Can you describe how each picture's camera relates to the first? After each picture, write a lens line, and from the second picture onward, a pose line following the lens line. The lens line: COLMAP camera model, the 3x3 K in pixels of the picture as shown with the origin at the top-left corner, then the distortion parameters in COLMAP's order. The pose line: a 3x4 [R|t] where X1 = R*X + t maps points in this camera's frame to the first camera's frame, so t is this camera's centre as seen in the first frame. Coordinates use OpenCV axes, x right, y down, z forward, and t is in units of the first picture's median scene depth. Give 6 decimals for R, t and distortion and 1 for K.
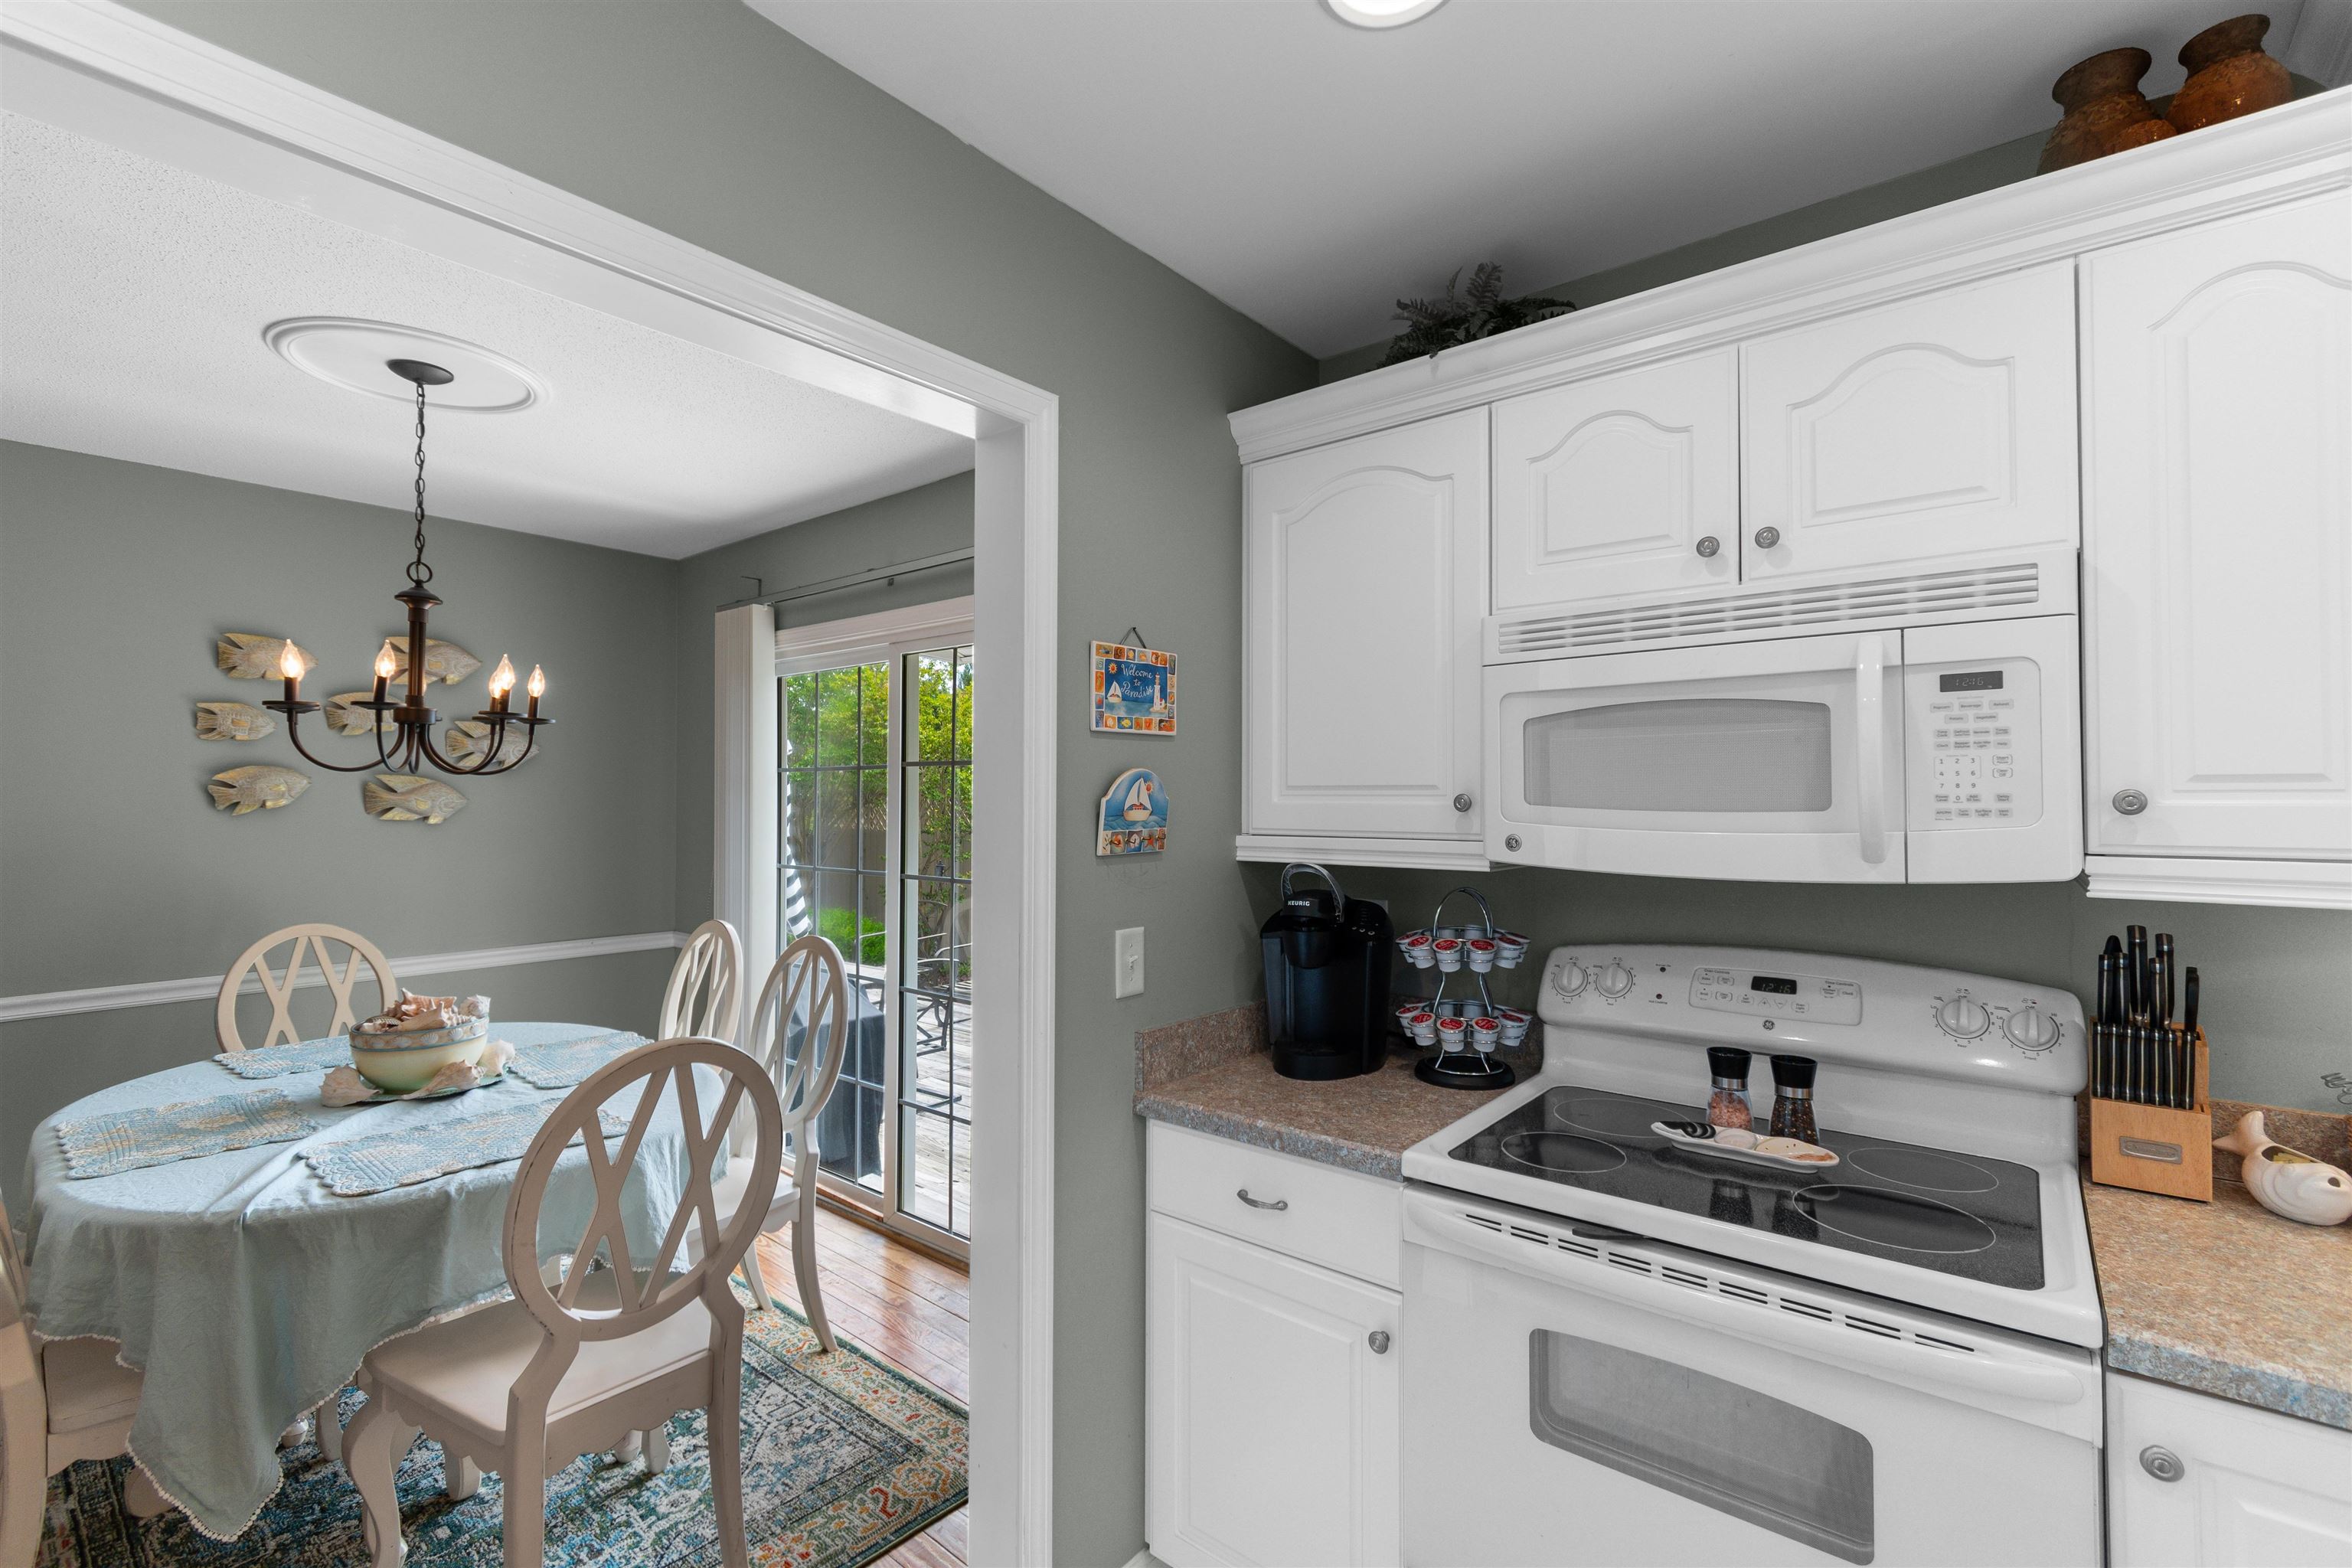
lens RADIAL K [[1035.1, 0, 1173.1], [0, 1035.1, 775.4], [0, 0, 1]] dist [-0.000316, -0.000056]
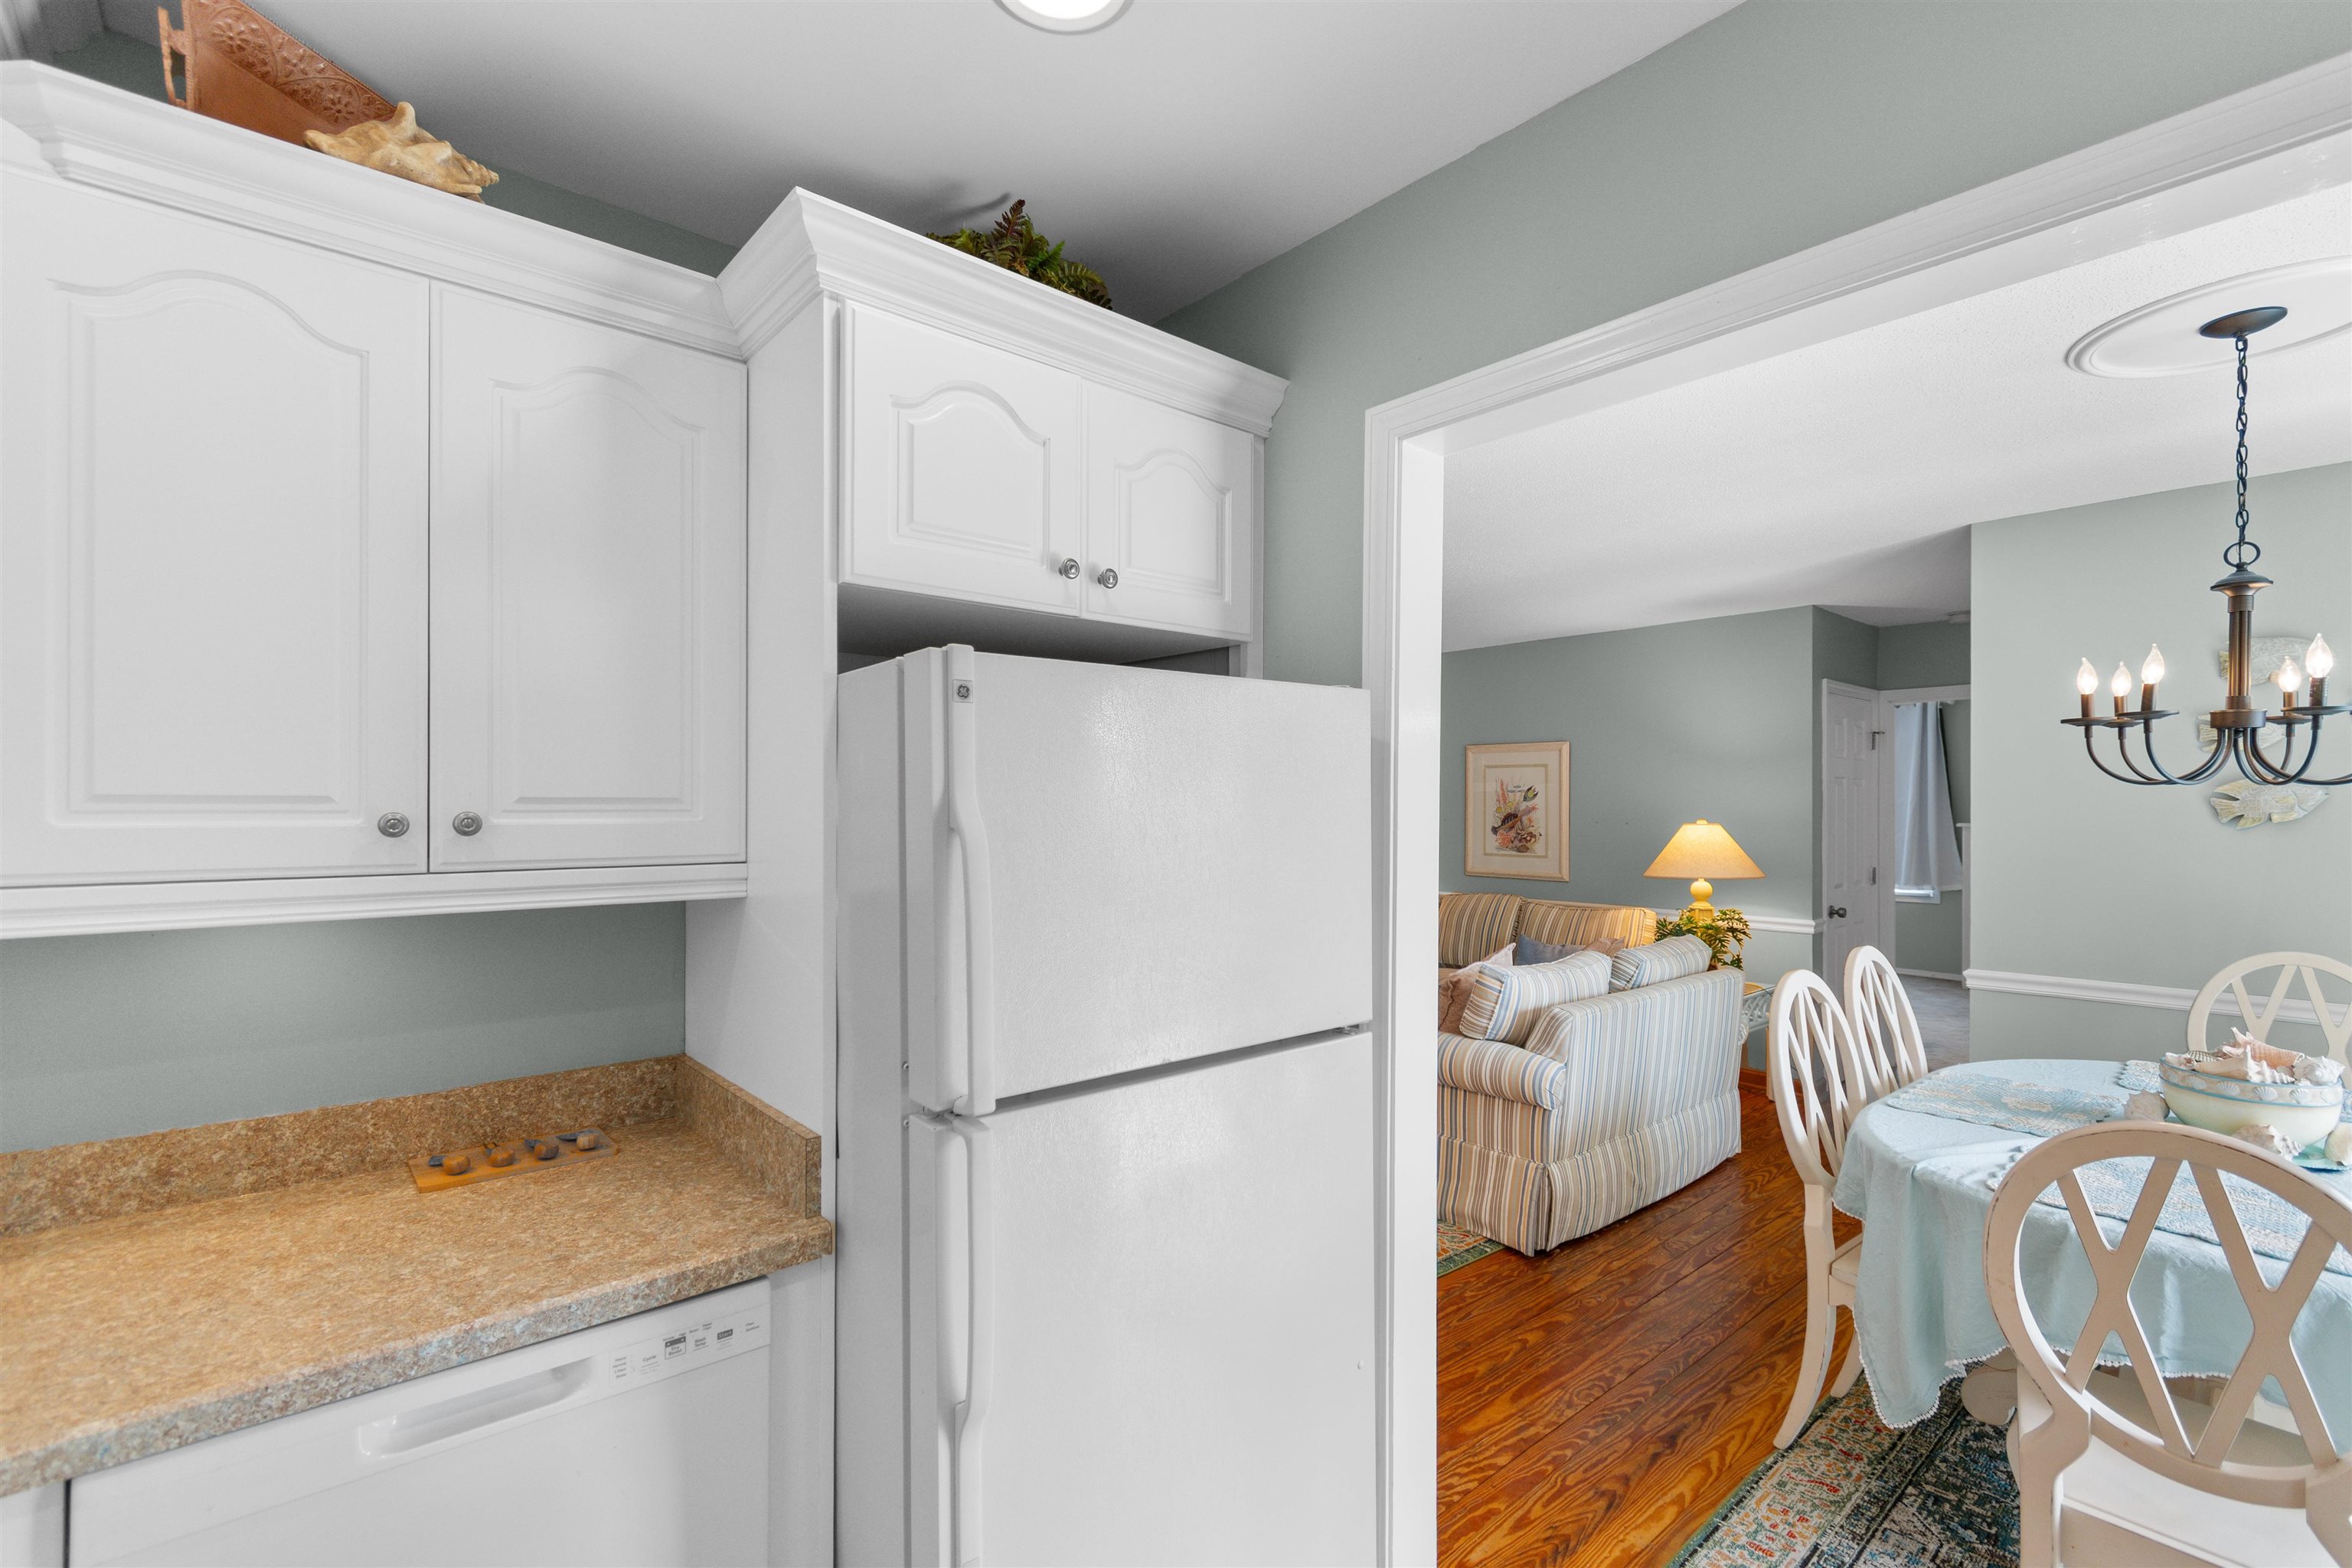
lens RADIAL K [[1038.0, 0, 1182.2], [0, 1038.0, 797.0], [0, 0, 1]] dist [0.001341, -0.000232]
pose [[-0.161759, -0.005508, -0.986815, 0.277177], [0.018406, 0.999794, -0.008598, -0.000794], [0.986659, -0.019554, -0.161624, 0.258574]]
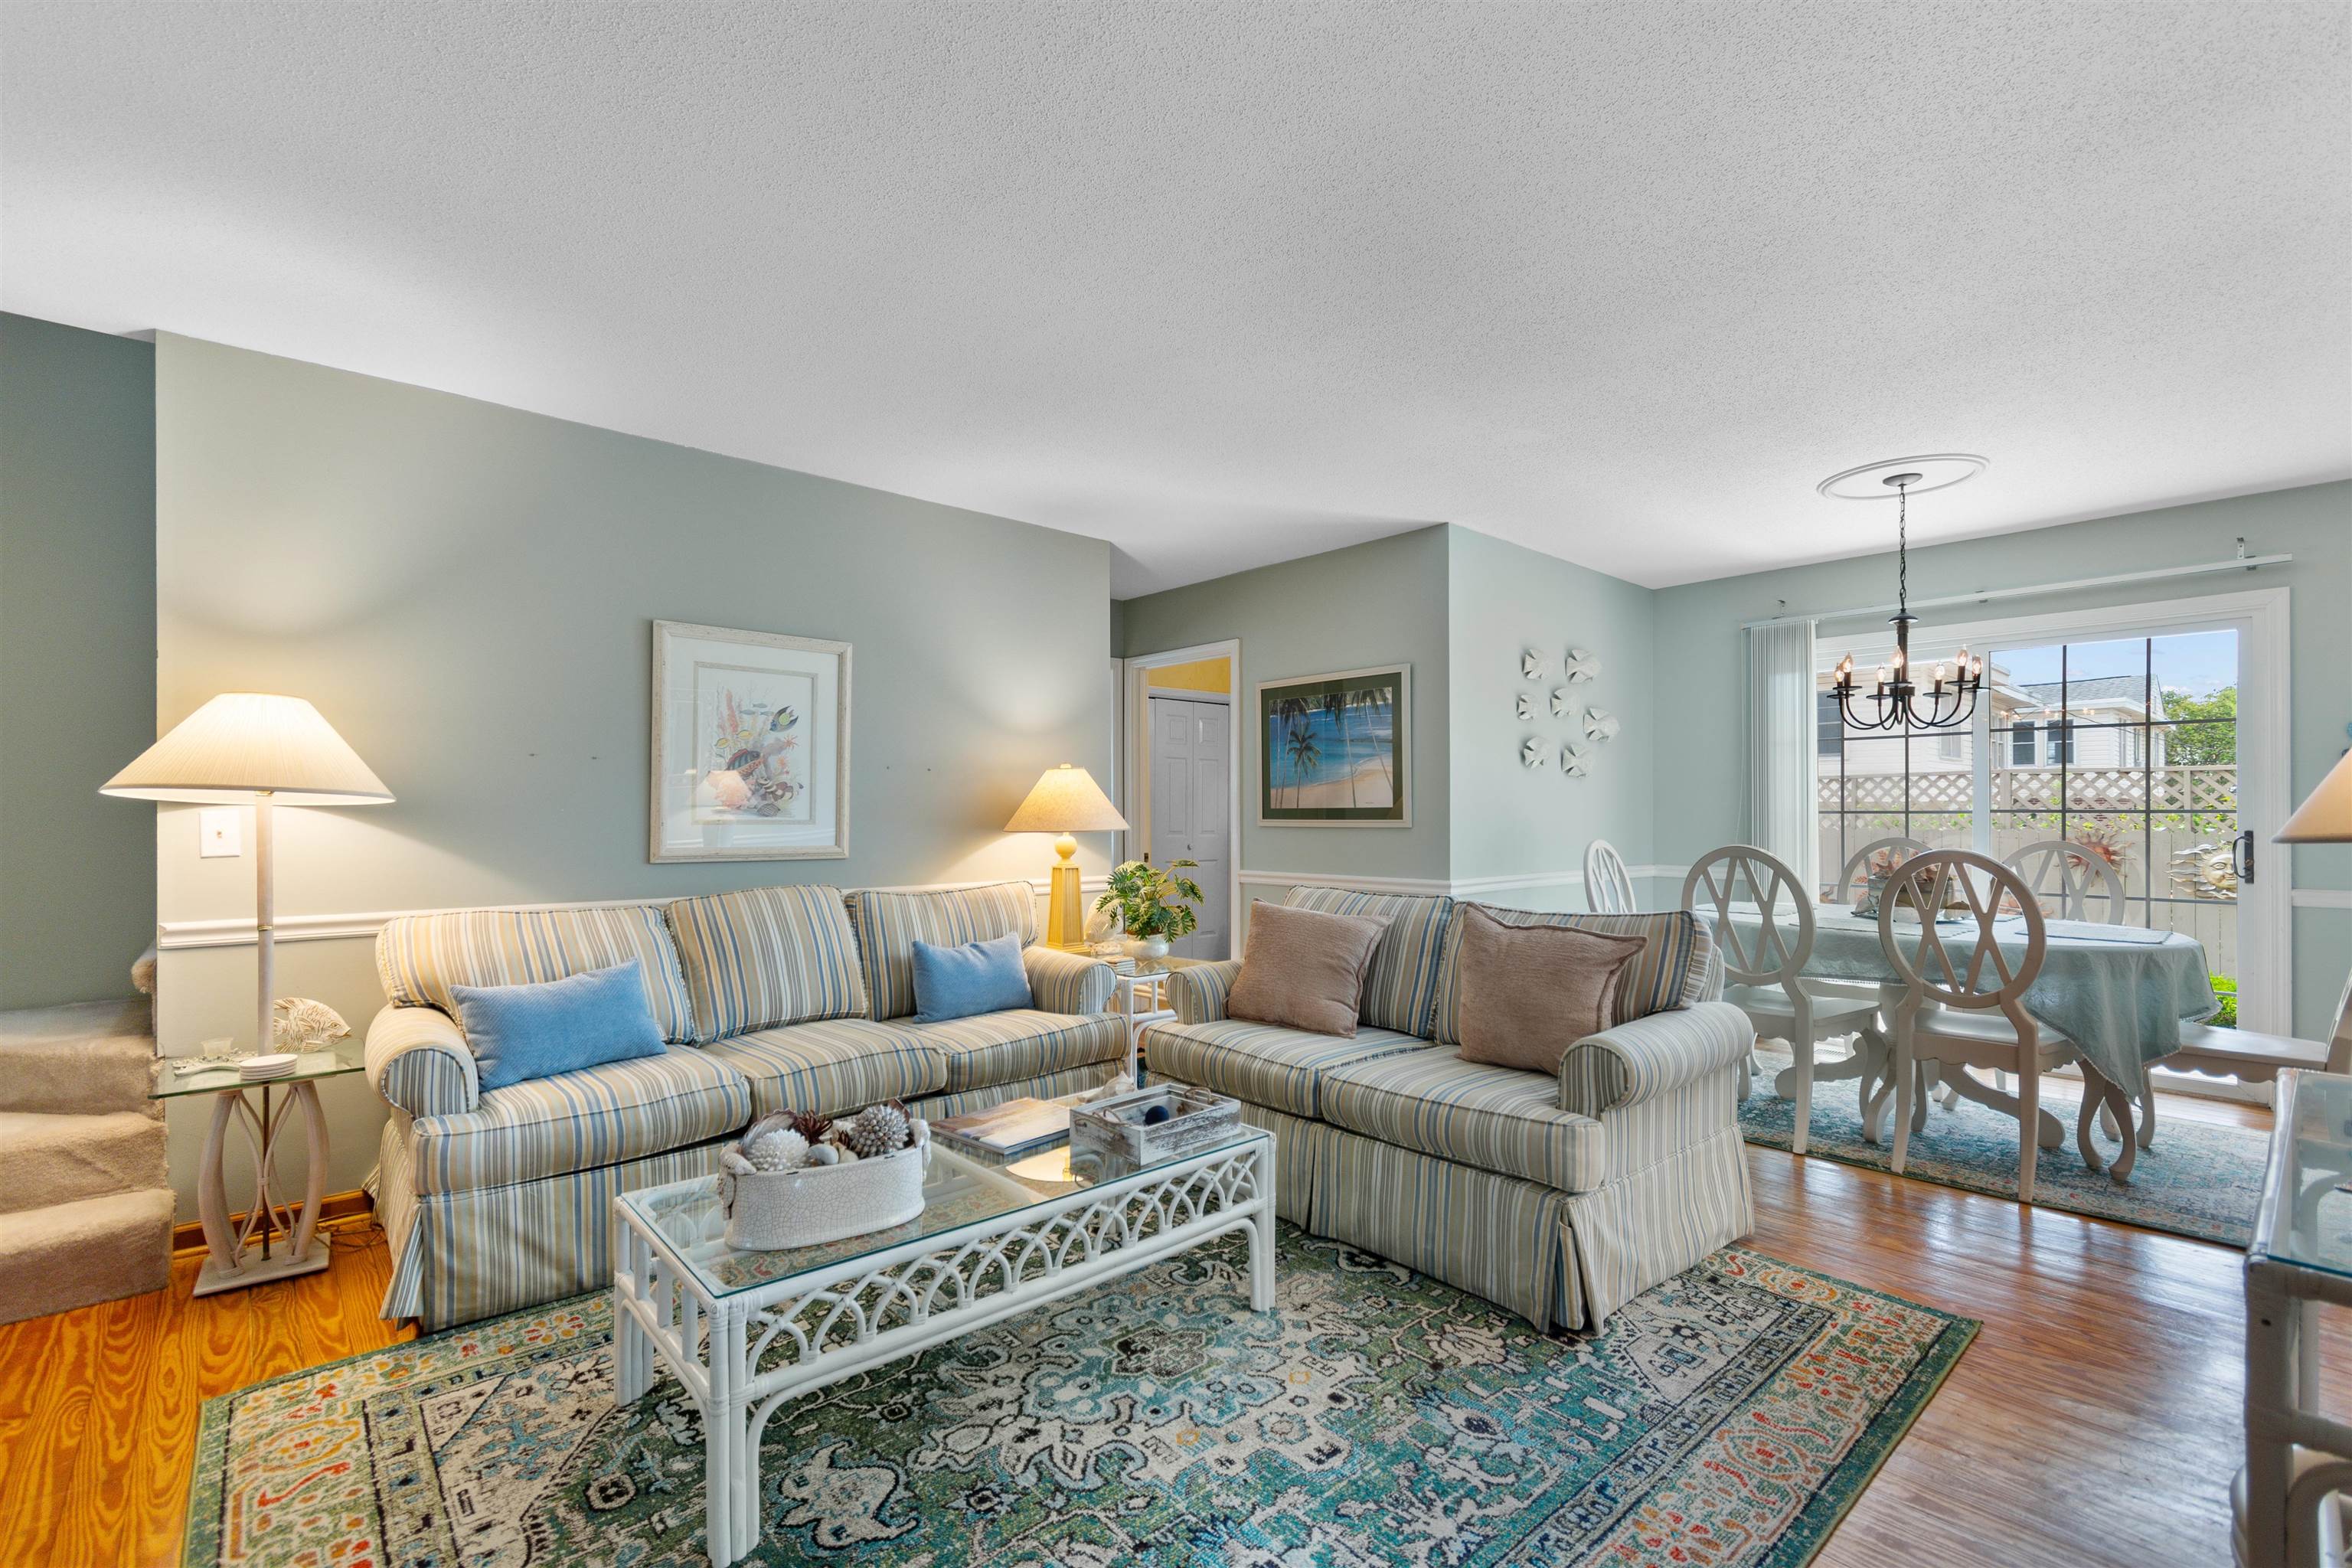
lens RADIAL K [[1038.0, 0, 1182.2], [0, 1038.0, 797.0], [0, 0, 1]] dist [0.001341, -0.000232]
pose [[0.988289, -0.003281, -0.152556, -2.107899], [0.003898, 0.999985, 0.003744, 0.128447], [0.152541, -0.004295, 0.988288, -1.069484]]
